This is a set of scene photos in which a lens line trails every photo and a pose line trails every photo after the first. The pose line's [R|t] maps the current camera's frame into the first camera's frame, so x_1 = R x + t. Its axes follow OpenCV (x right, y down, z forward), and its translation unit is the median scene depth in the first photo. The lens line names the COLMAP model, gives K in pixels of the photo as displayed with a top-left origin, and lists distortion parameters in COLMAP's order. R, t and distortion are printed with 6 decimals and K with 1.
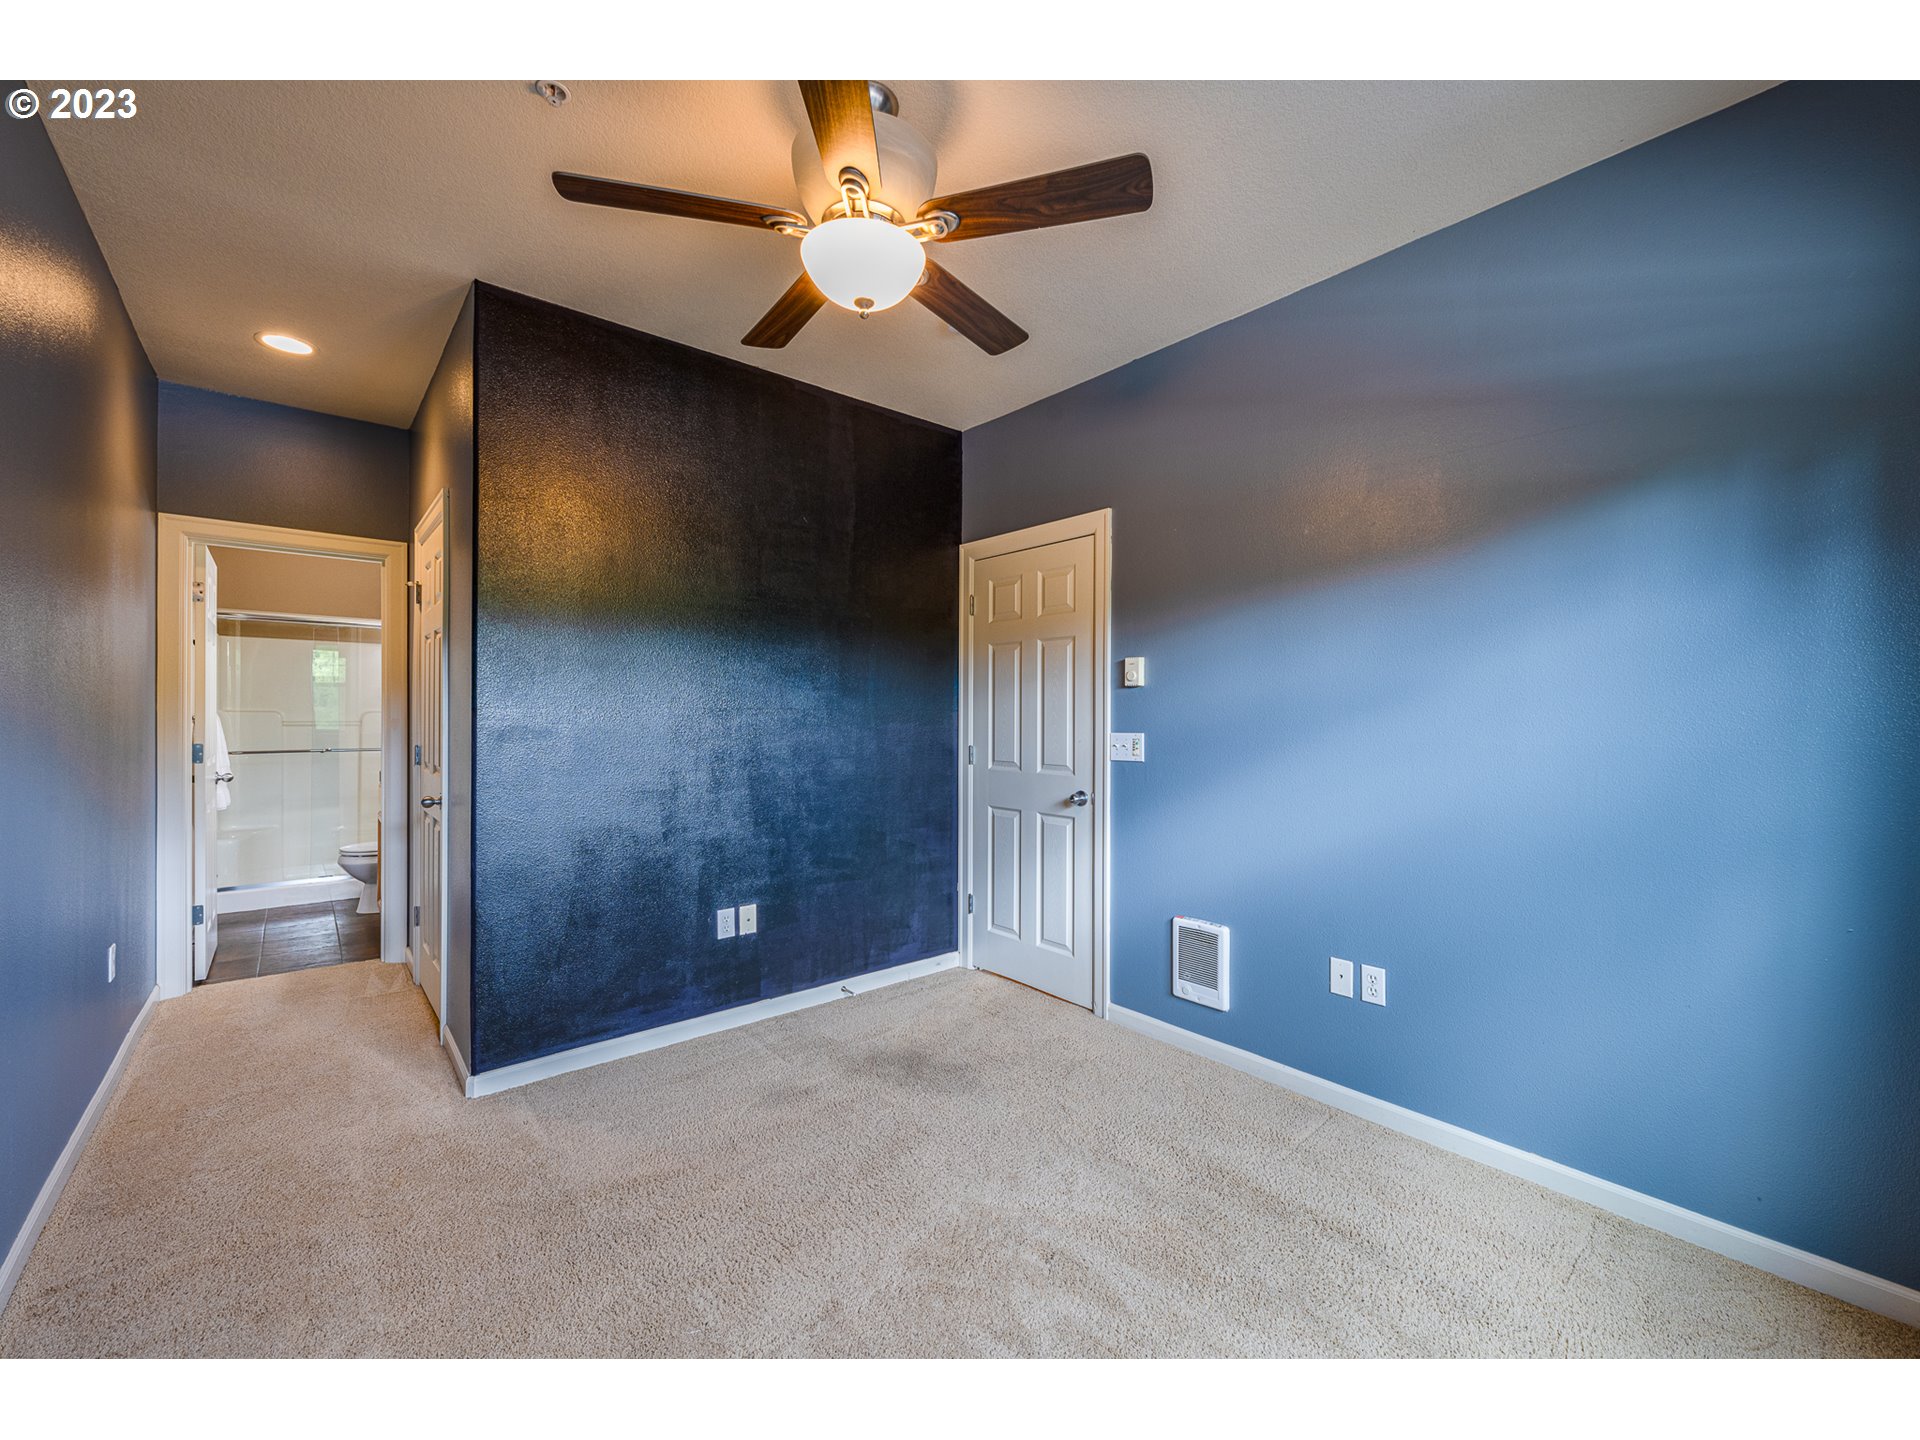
lens RADIAL K [[765.3, 0, 953.9], [0, 765.3, 716.6], [0, 0, 1]] dist [-0.000142, -0.000014]
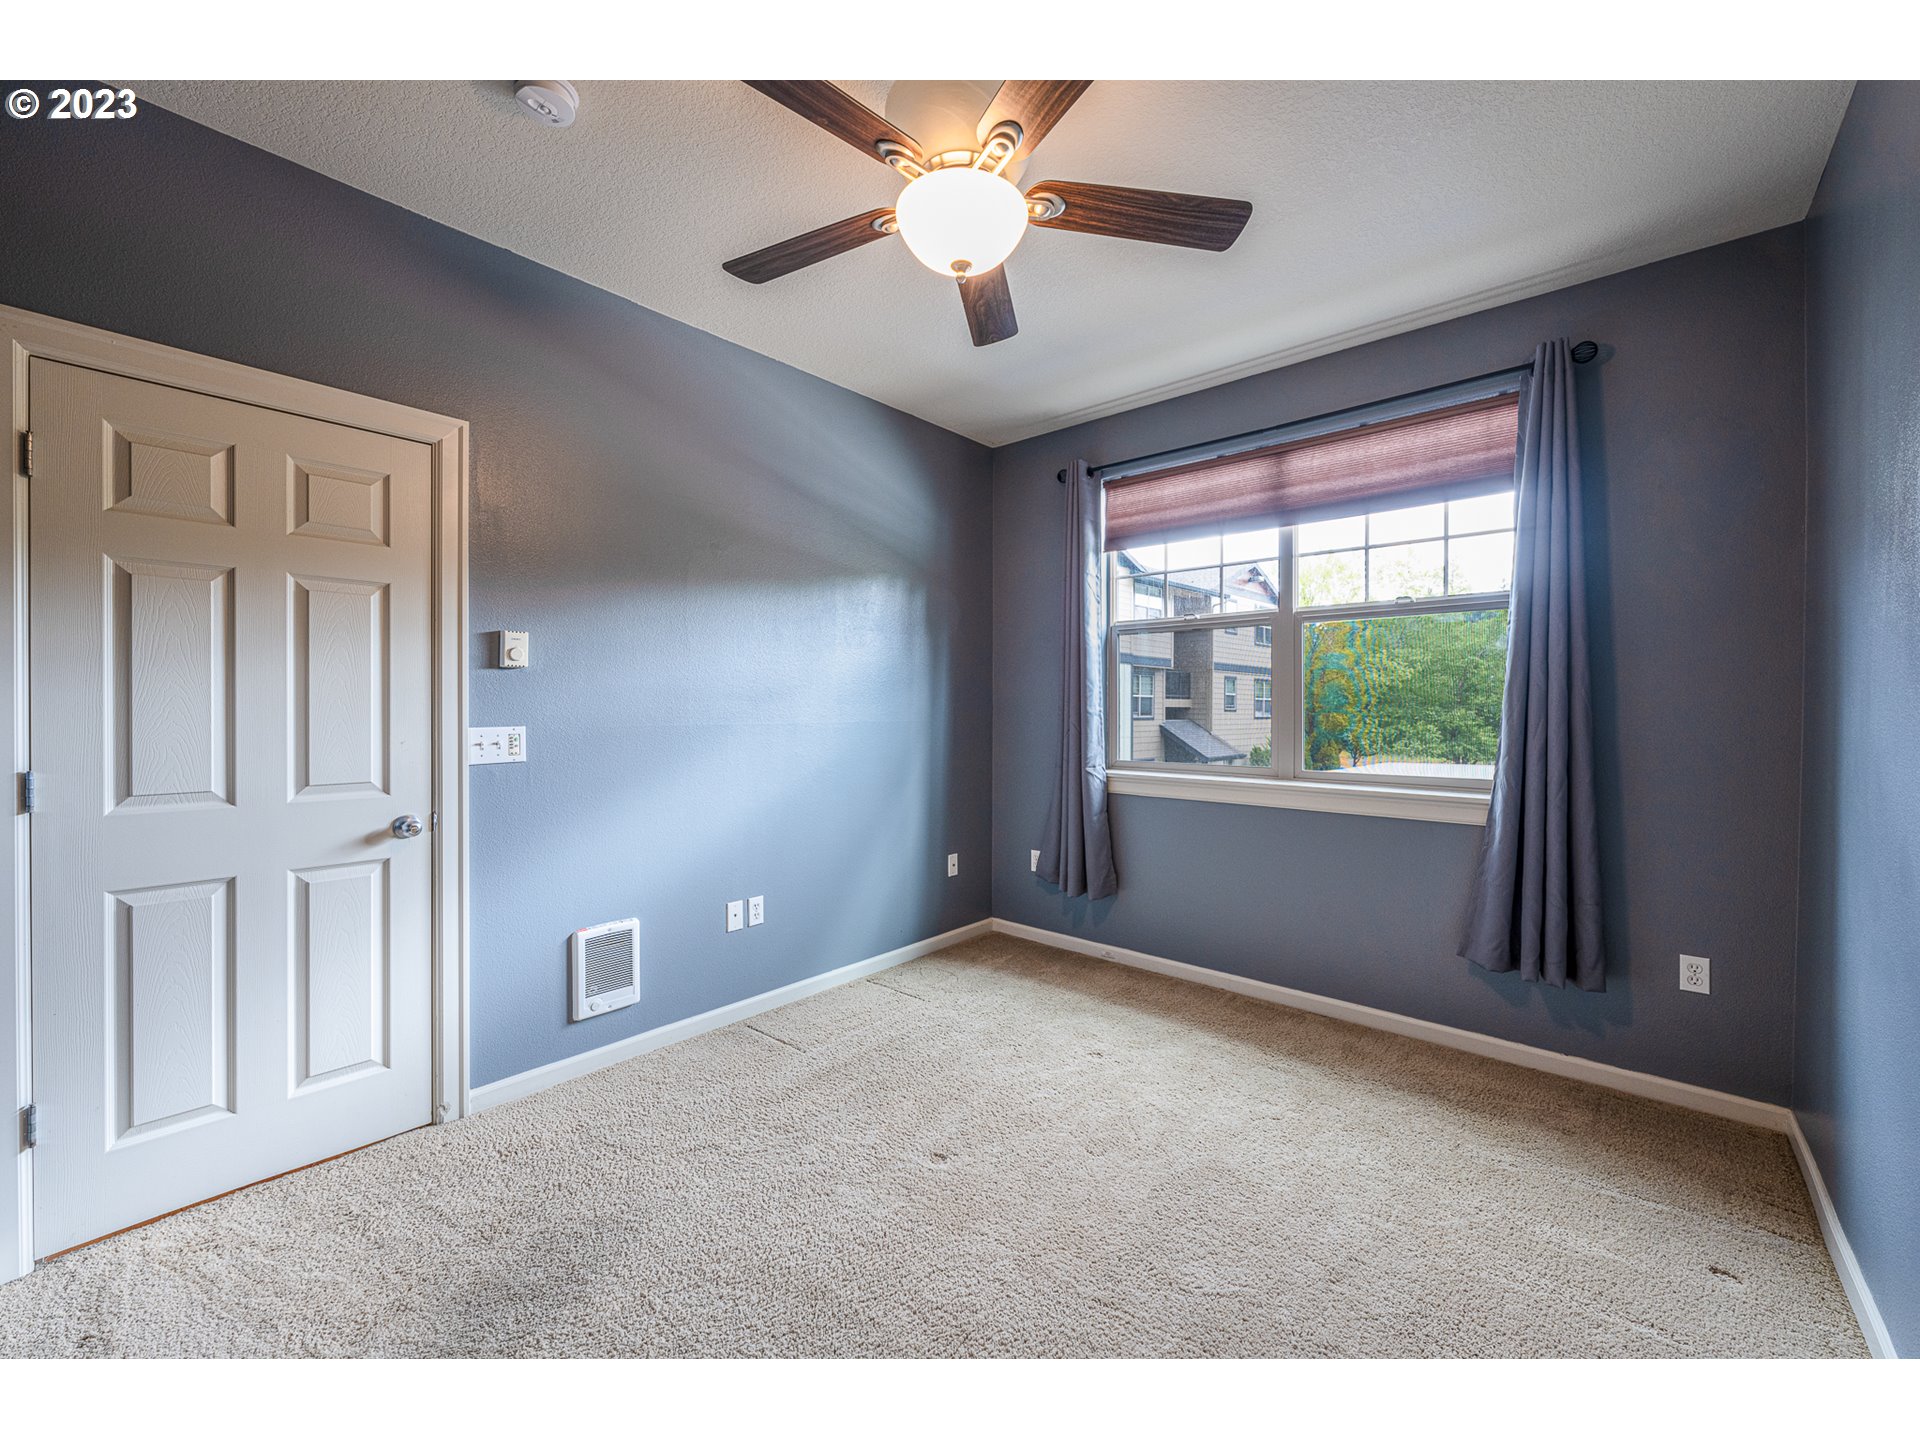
lens RADIAL K [[765.3, 0, 953.9], [0, 765.3, 716.6], [0, 0, 1]] dist [-0.000142, -0.000014]
pose [[-0.145295, -0.016495, 0.989251, -0.612443], [0.000140, 0.999861, 0.016693, -0.001700], [-0.989388, 0.002564, -0.145273, 0.663287]]
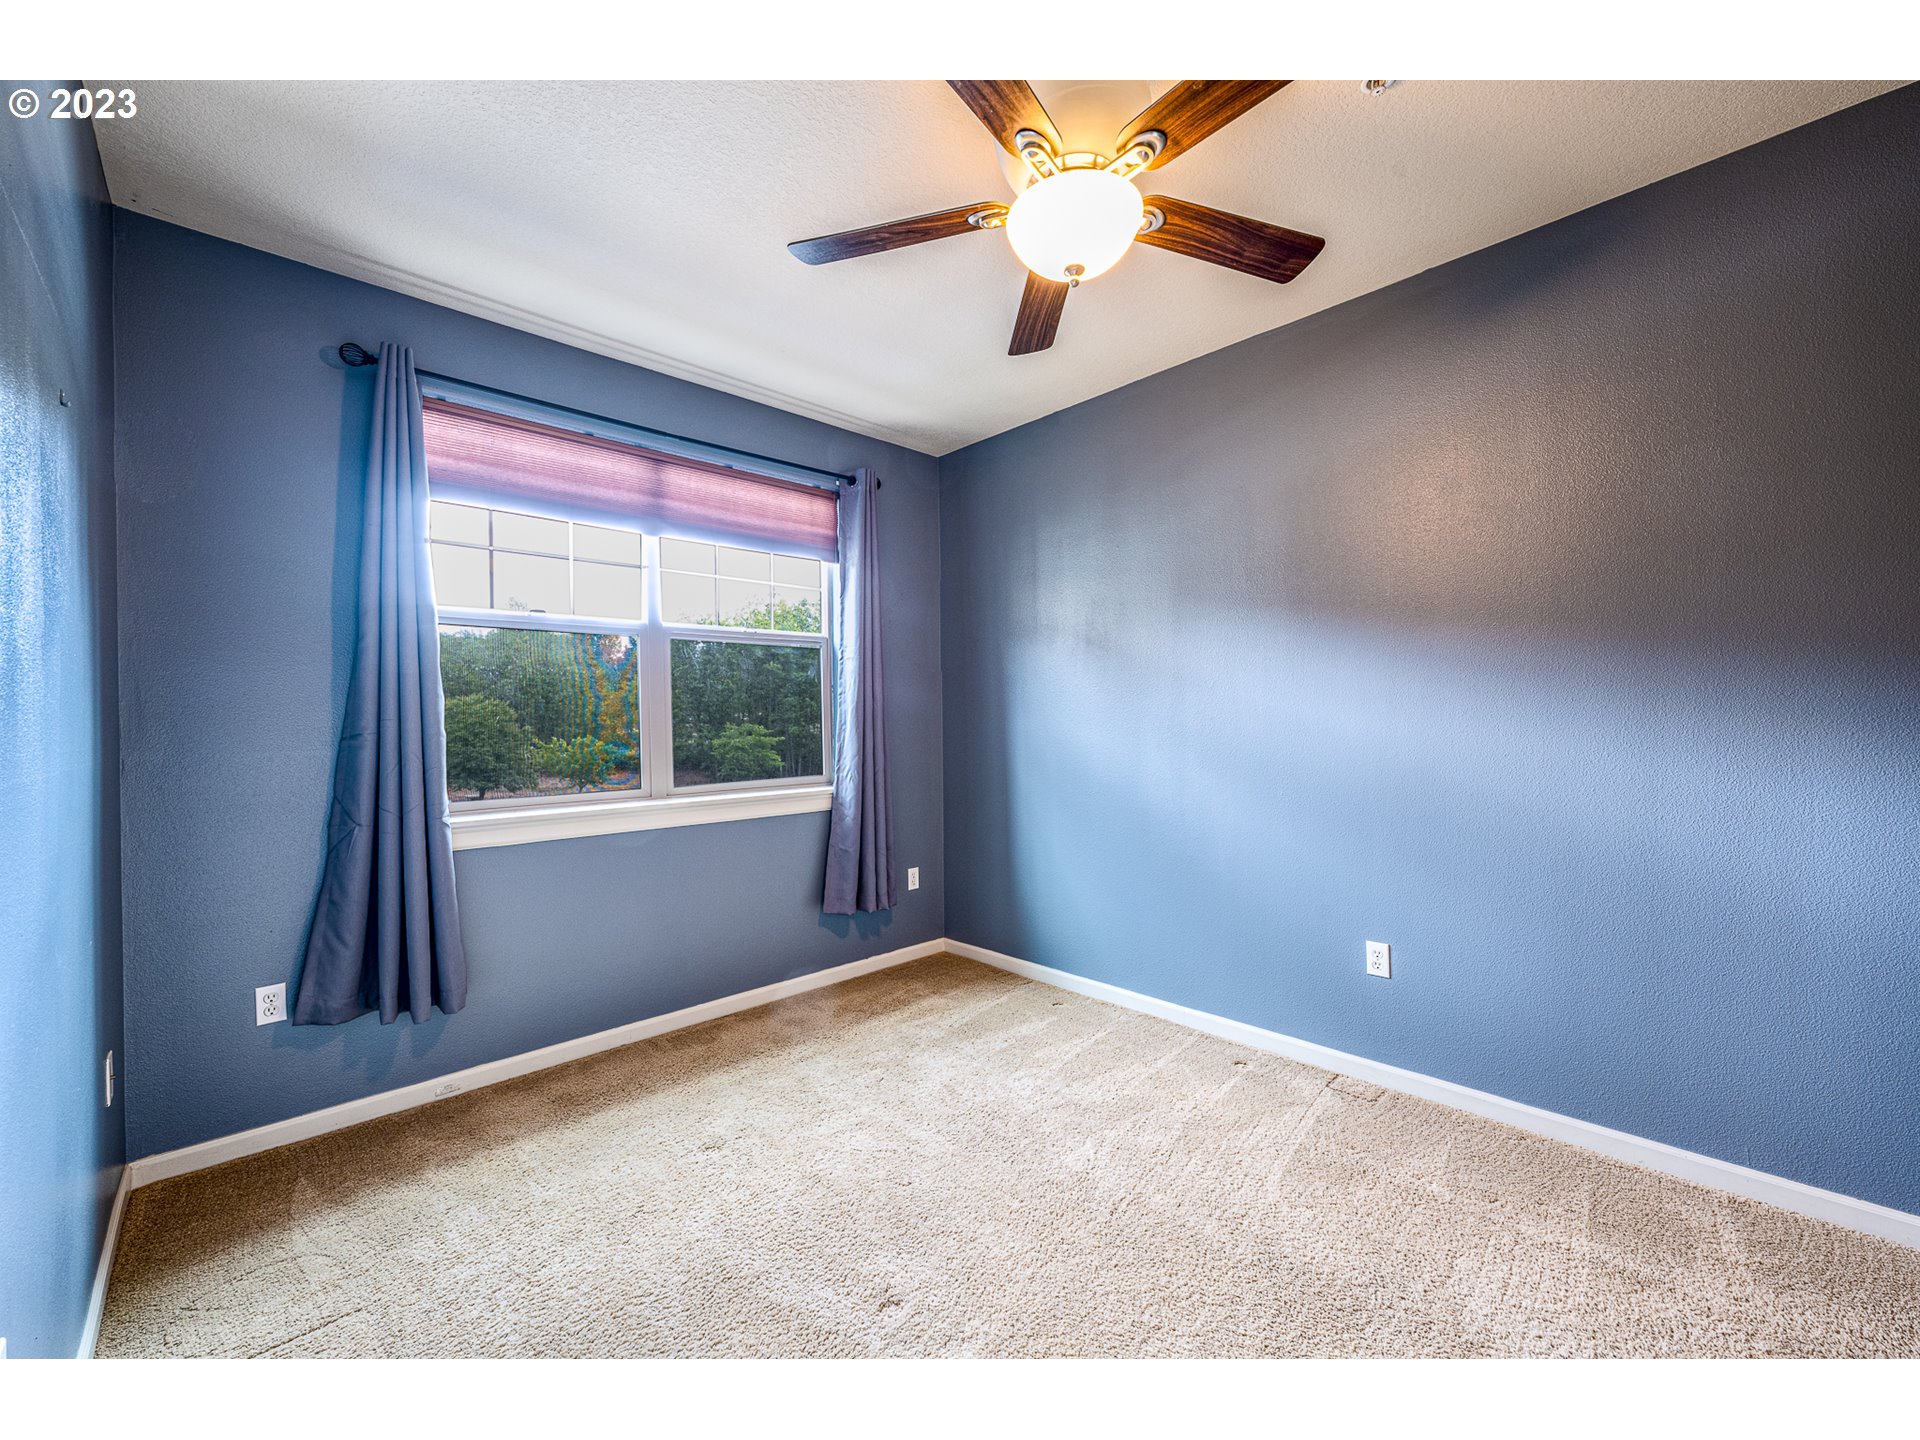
lens RADIAL K [[765.3, 0, 953.9], [0, 765.3, 716.6], [0, 0, 1]] dist [-0.000142, -0.000014]
pose [[-0.998258, 0.007138, -0.058559, 0.048491], [0.006944, 0.999970, 0.003505, -0.007104], [0.058582, 0.003093, -0.998278, 1.110339]]
